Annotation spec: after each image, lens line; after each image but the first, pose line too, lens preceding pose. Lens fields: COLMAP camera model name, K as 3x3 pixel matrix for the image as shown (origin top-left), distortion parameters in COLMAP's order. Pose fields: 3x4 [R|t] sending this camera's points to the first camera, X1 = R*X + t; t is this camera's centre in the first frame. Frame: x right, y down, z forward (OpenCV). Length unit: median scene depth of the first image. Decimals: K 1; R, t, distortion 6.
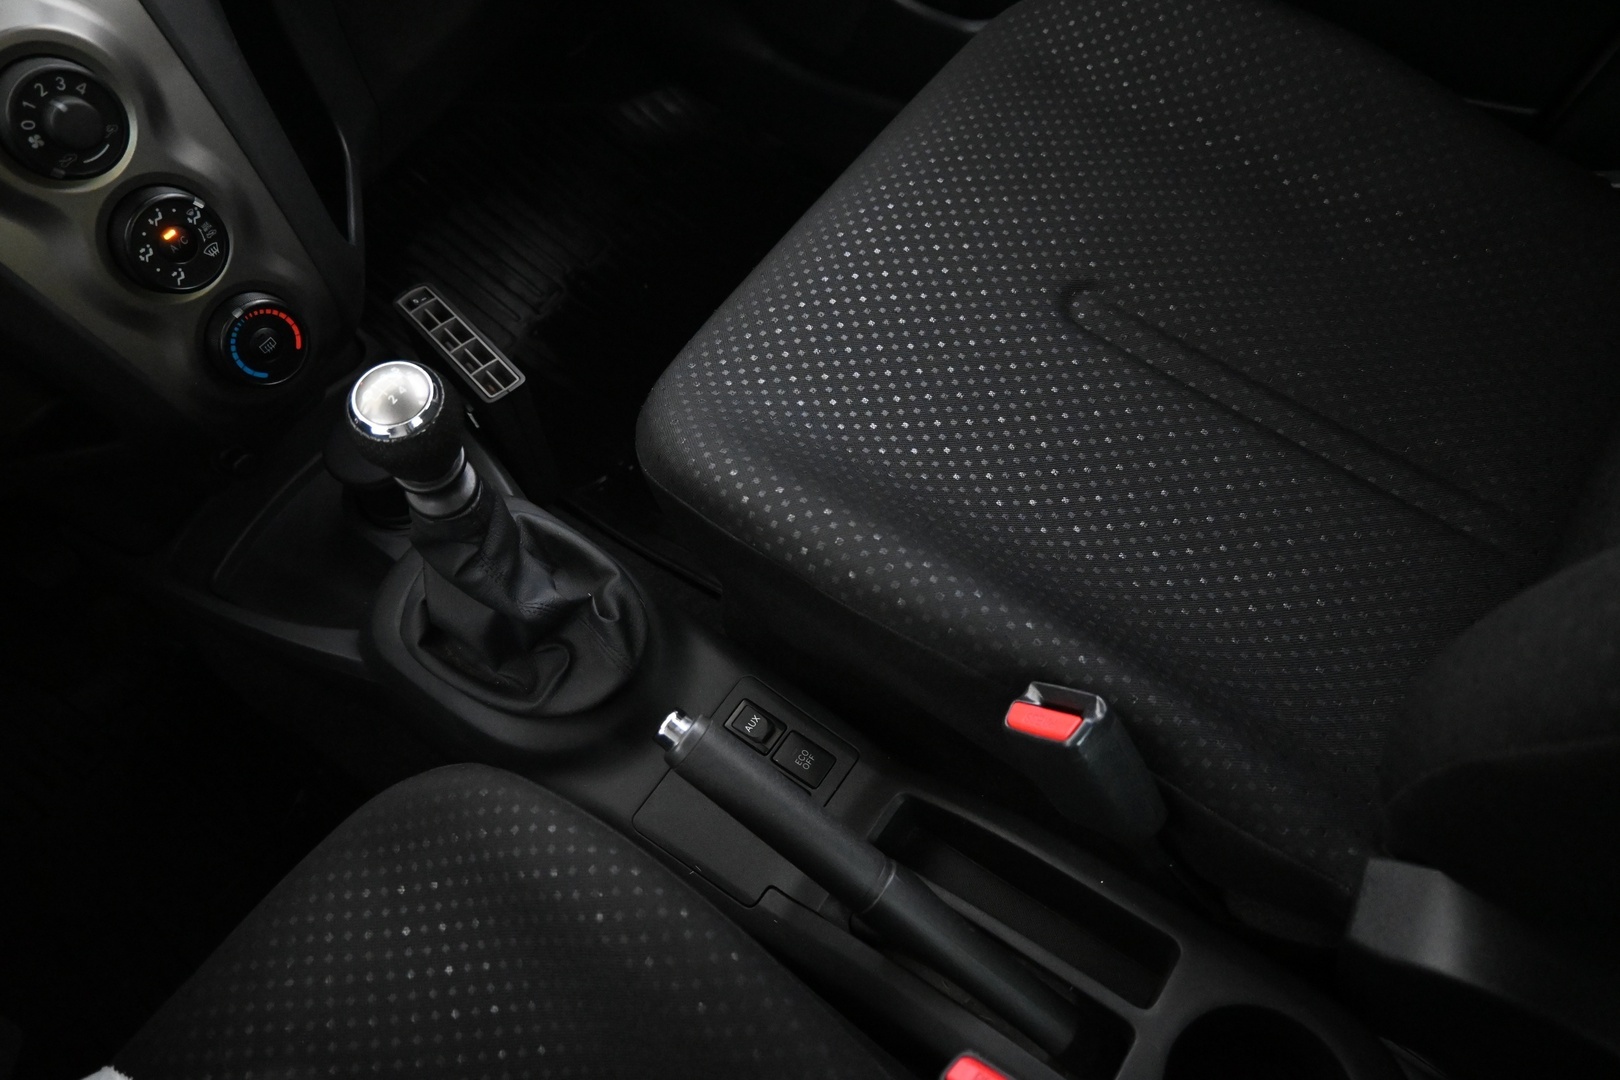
lens RADIAL K [[1112.0, 0, 810.1], [0, 1112.0, 549.0], [0, 0, 1]] dist [0.001005, -0.002959]
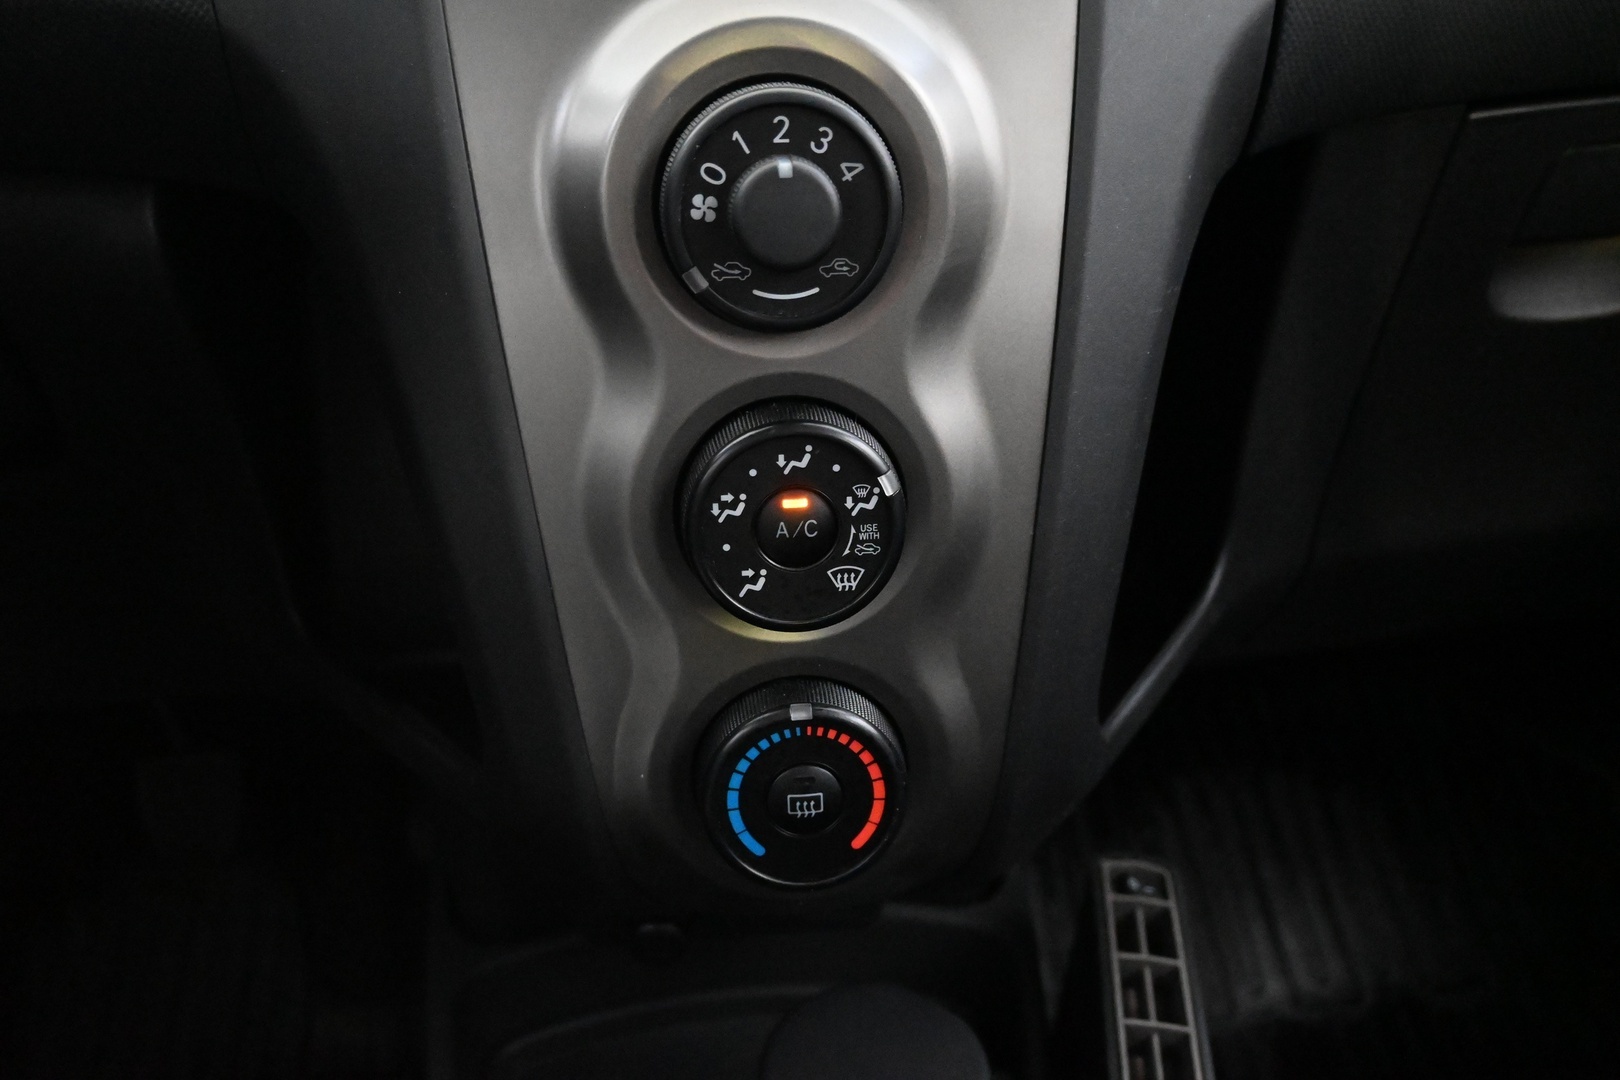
lens RADIAL K [[1376.8, 0, 803.2], [0, 1376.8, 546.4], [0, 0, 1]] dist [-0.033134, -0.004511]
pose [[0.661952, 0.469574, -0.584225, -0.237153], [-0.674249, 0.713523, -0.190455, -0.163649], [0.327425, 0.519986, 0.788928, 0.561673]]
